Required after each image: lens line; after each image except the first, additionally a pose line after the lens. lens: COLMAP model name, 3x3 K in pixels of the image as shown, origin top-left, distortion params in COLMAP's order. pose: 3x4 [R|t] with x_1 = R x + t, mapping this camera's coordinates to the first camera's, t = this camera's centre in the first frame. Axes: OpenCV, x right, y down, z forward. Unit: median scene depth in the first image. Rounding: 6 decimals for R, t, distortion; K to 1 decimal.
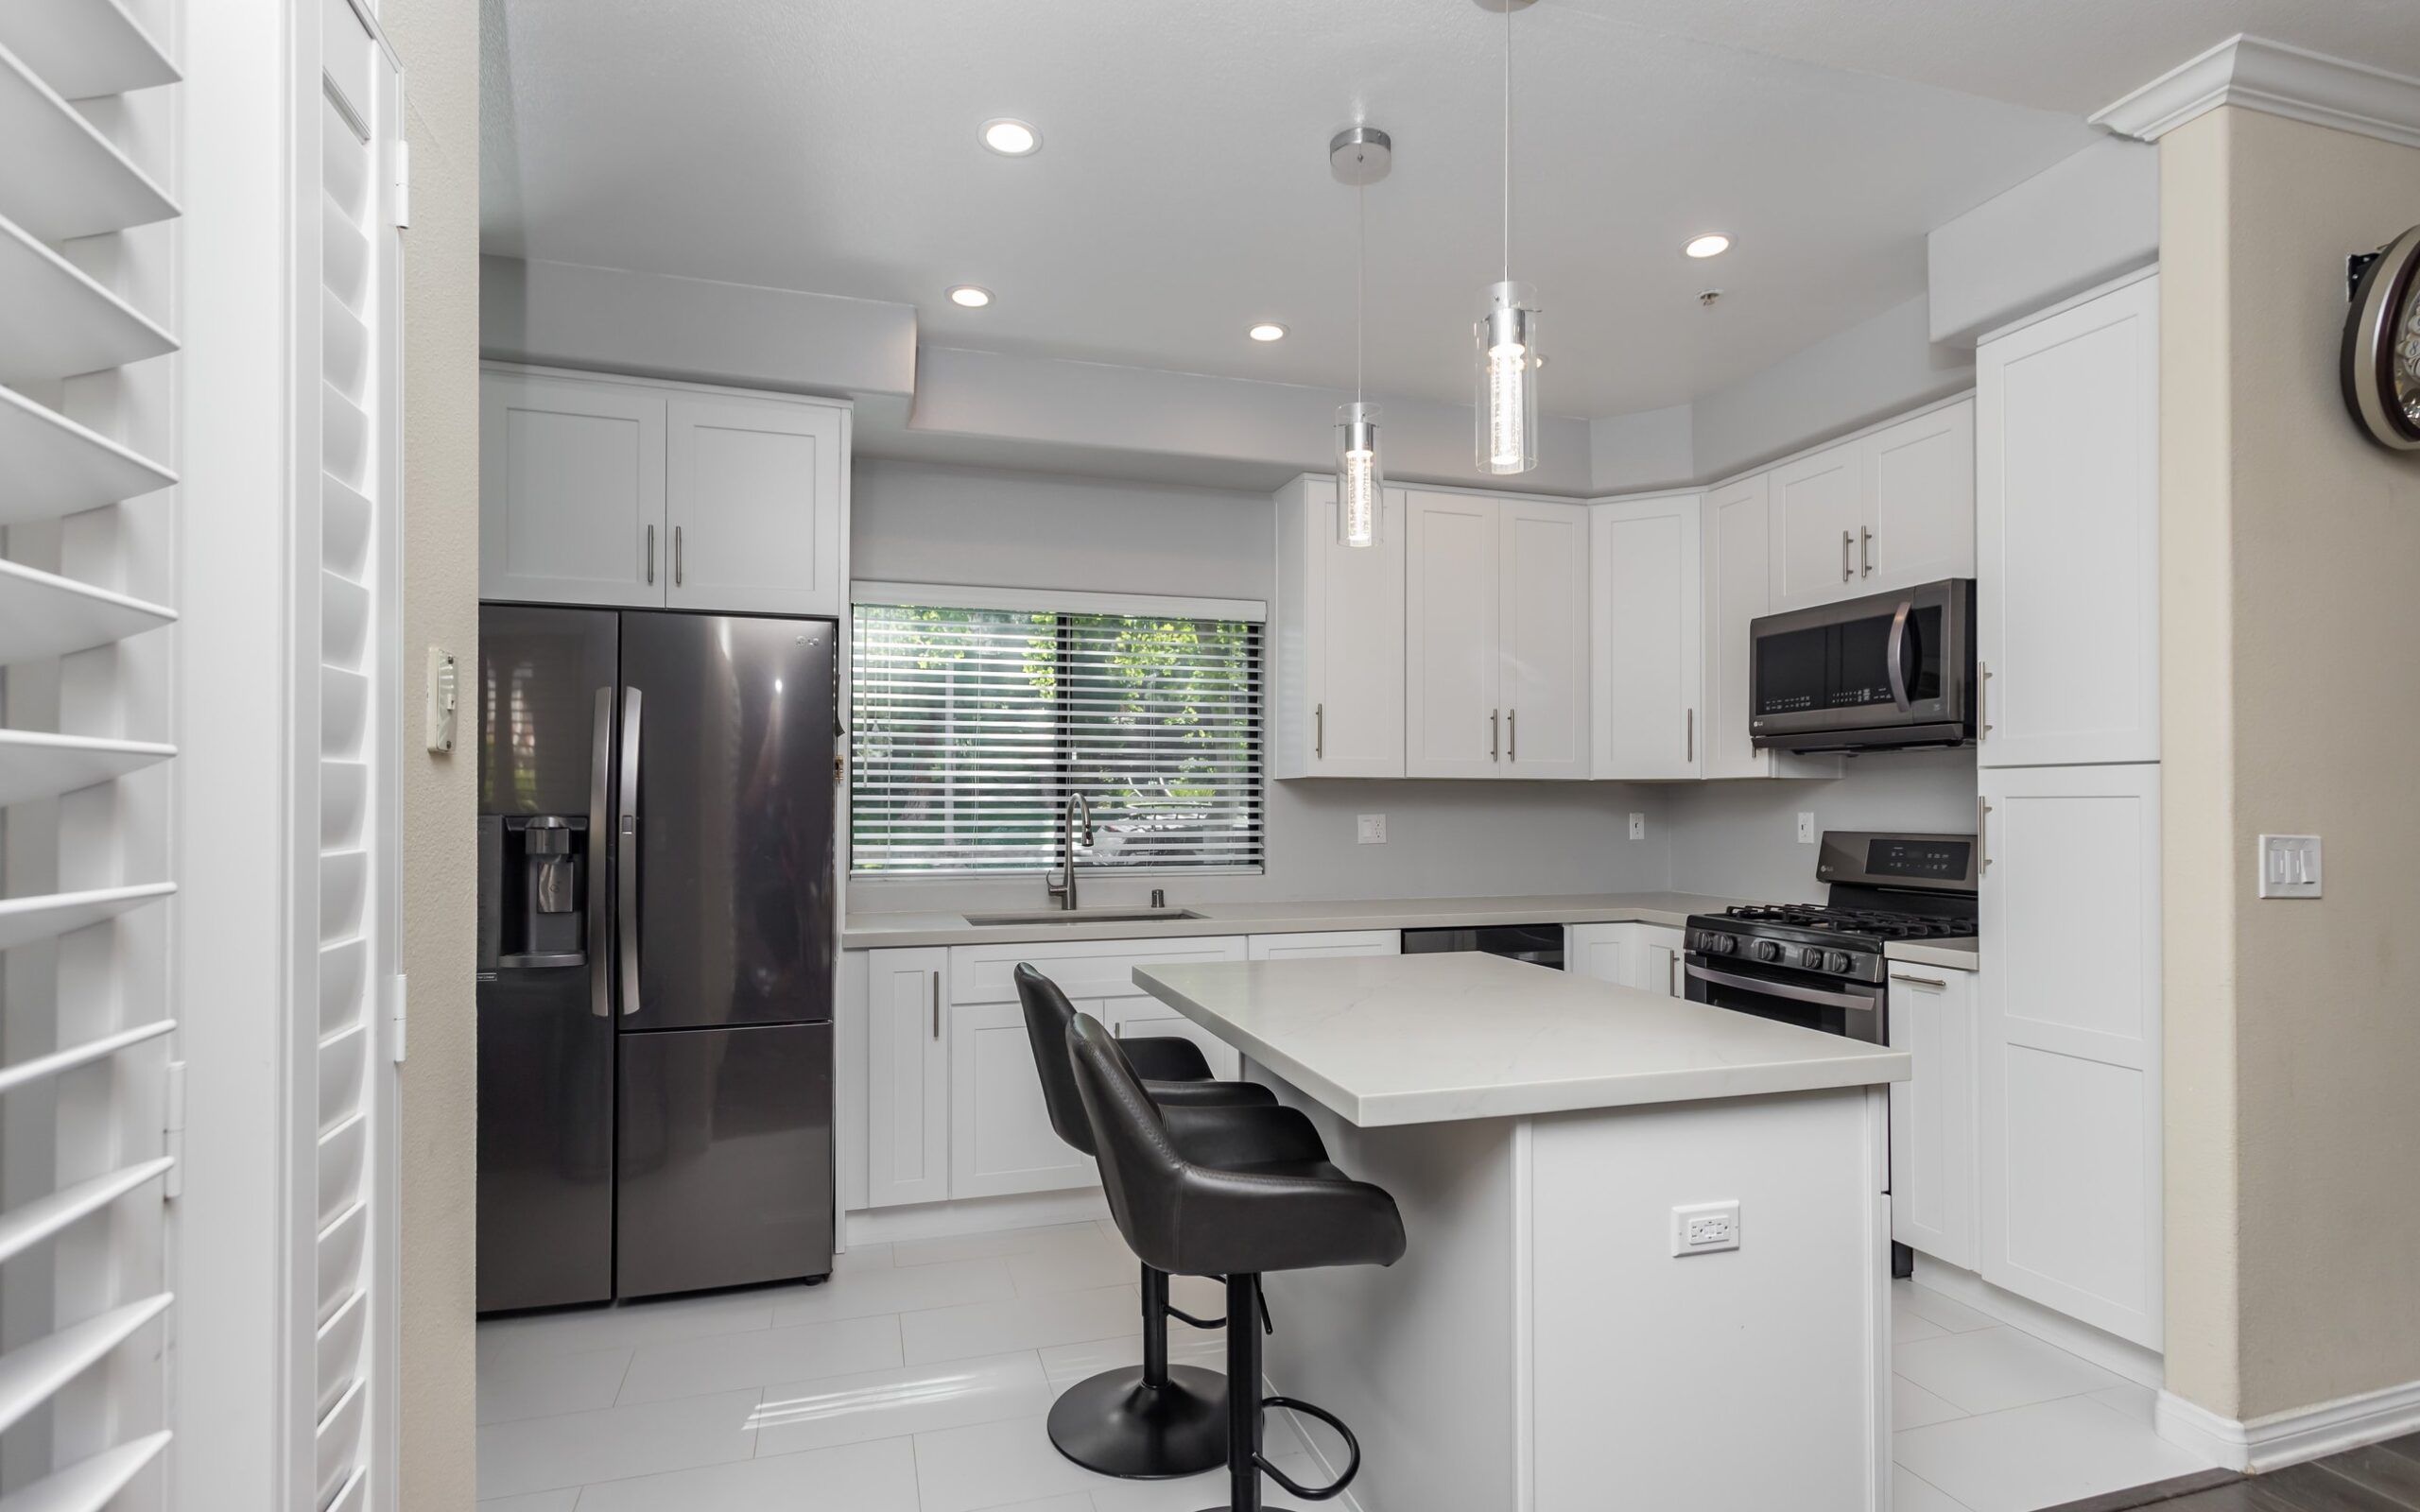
lens RADIAL K [[1166.0, 0, 1187.5], [0, 1166.0, 800.0], [0, 0, 1]] dist [-0.000961, -0.000145]
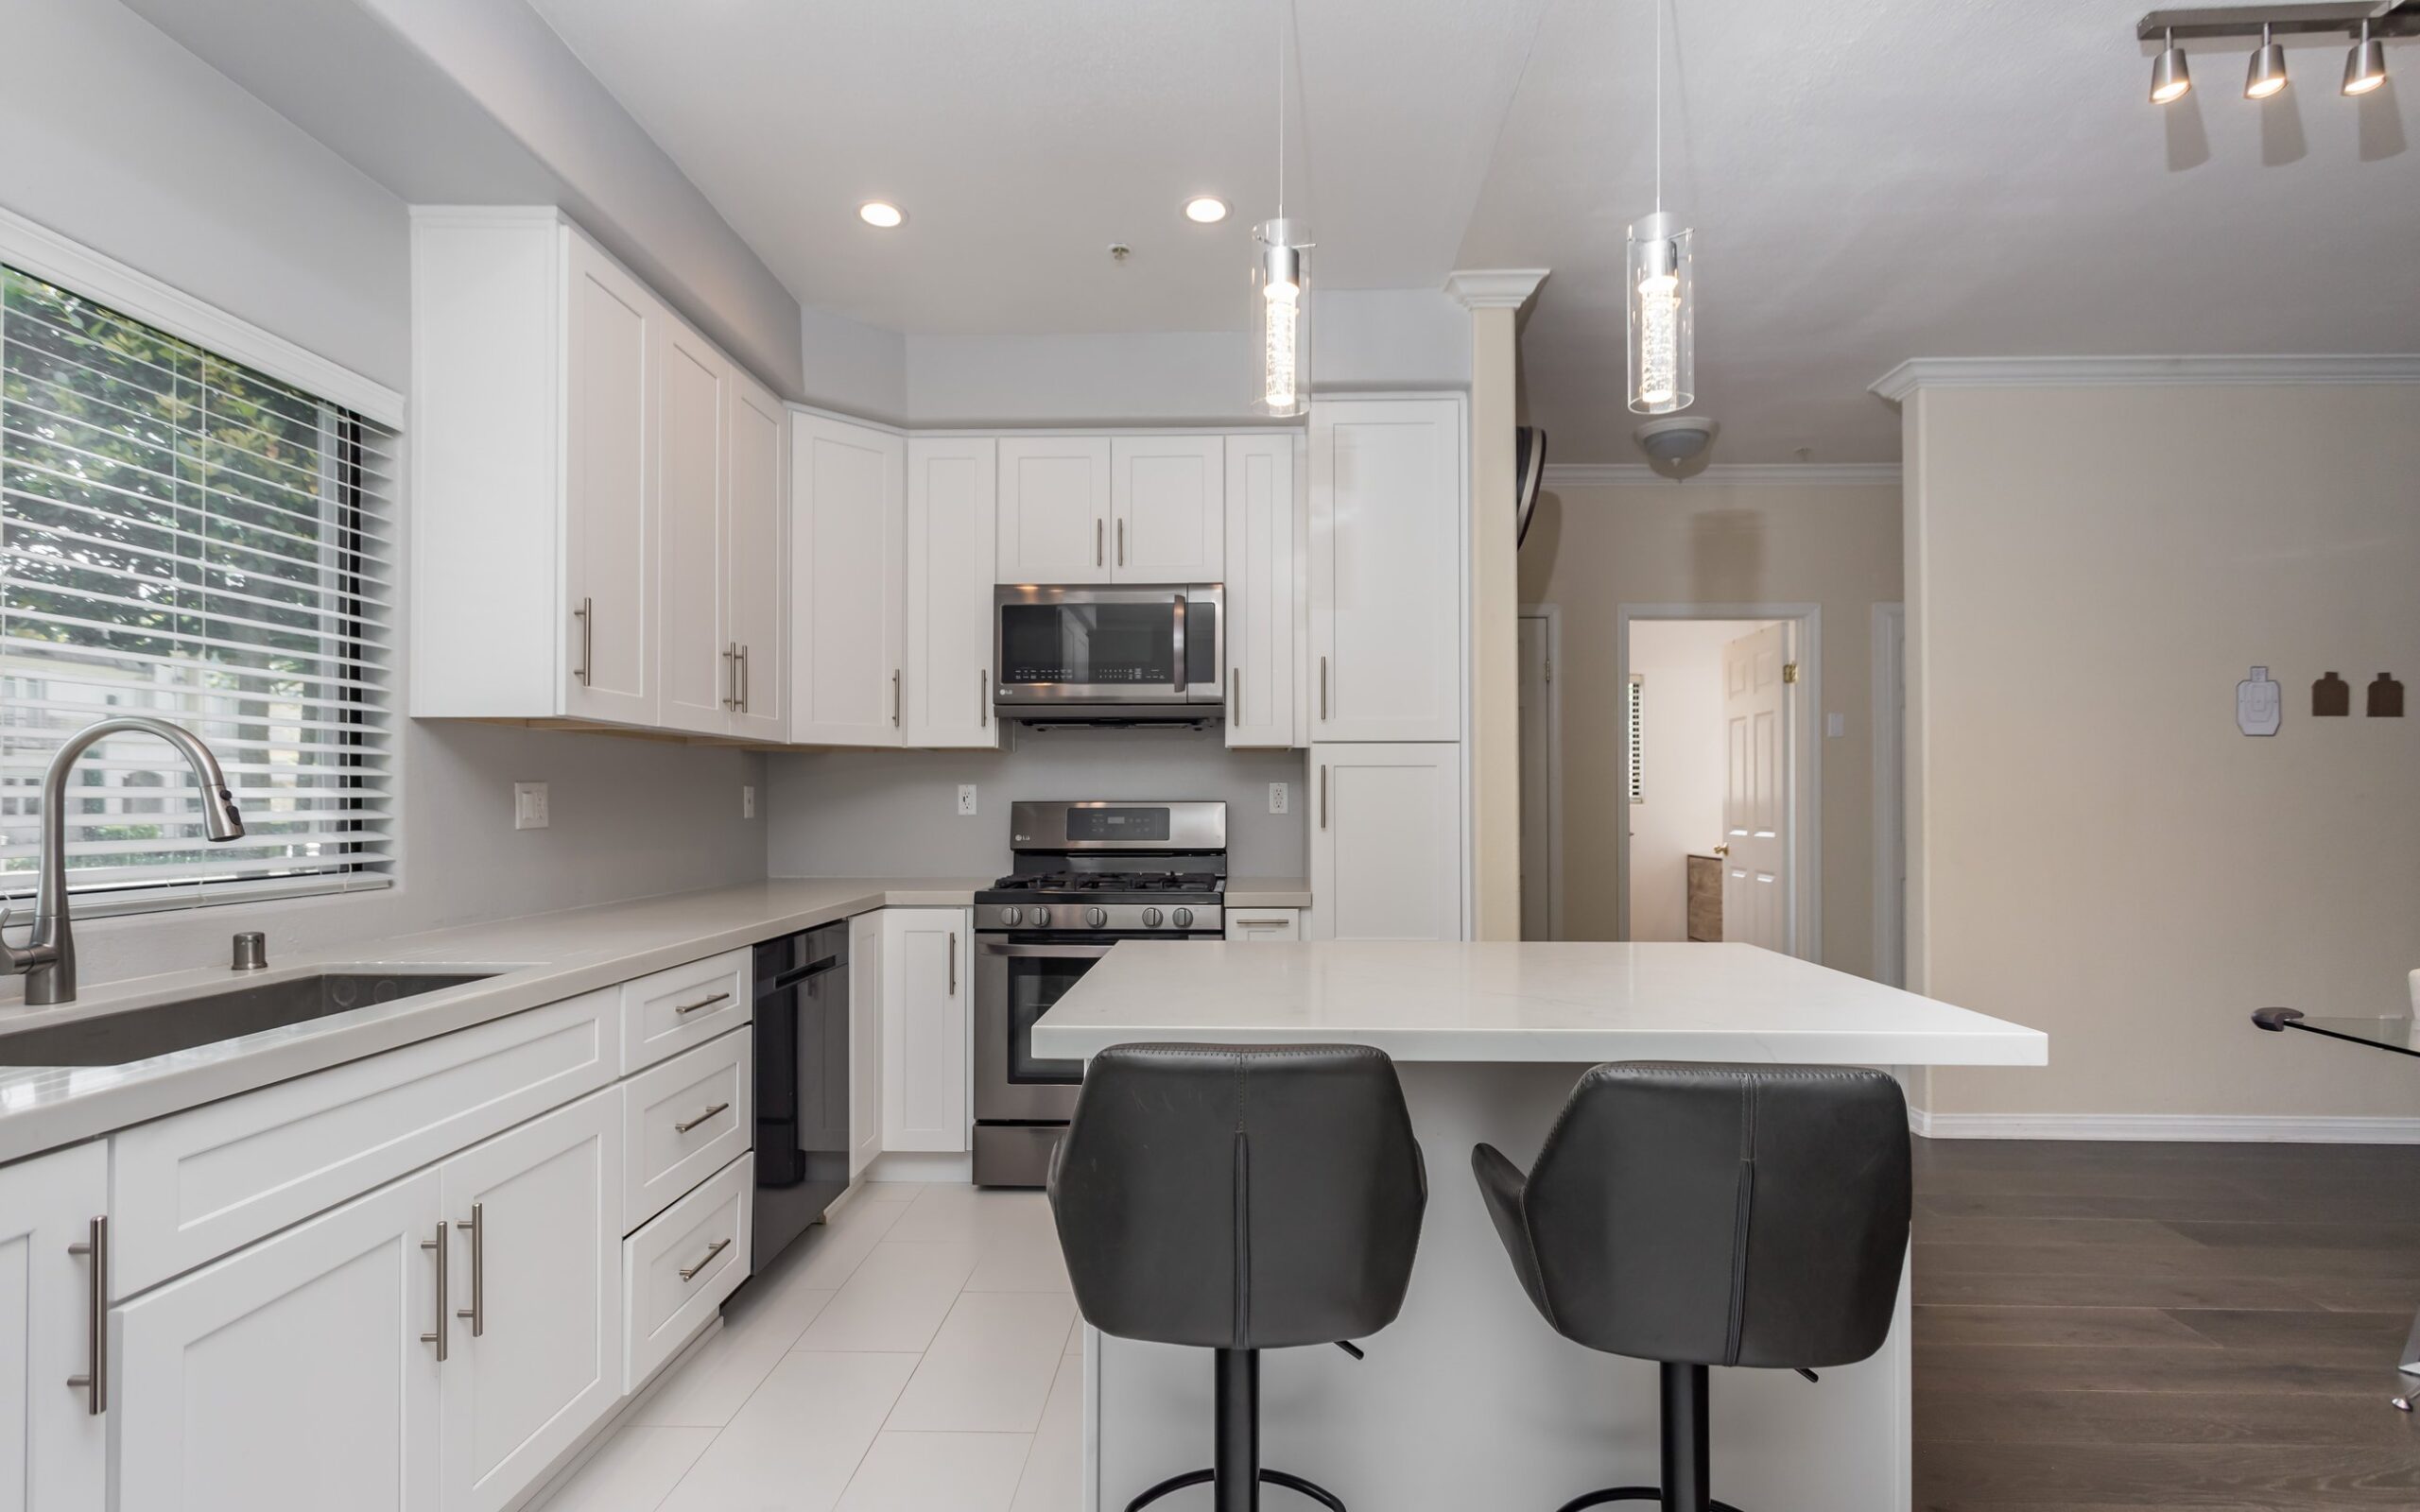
lens RADIAL K [[1166.0, 0, 1187.5], [0, 1166.0, 800.0], [0, 0, 1]] dist [-0.000961, -0.000145]
pose [[0.332200, -0.003102, 0.943204, -0.411657], [-0.002804, 0.999987, 0.004277, 0.022539], [-0.943205, -0.004066, 0.332187, 0.562831]]
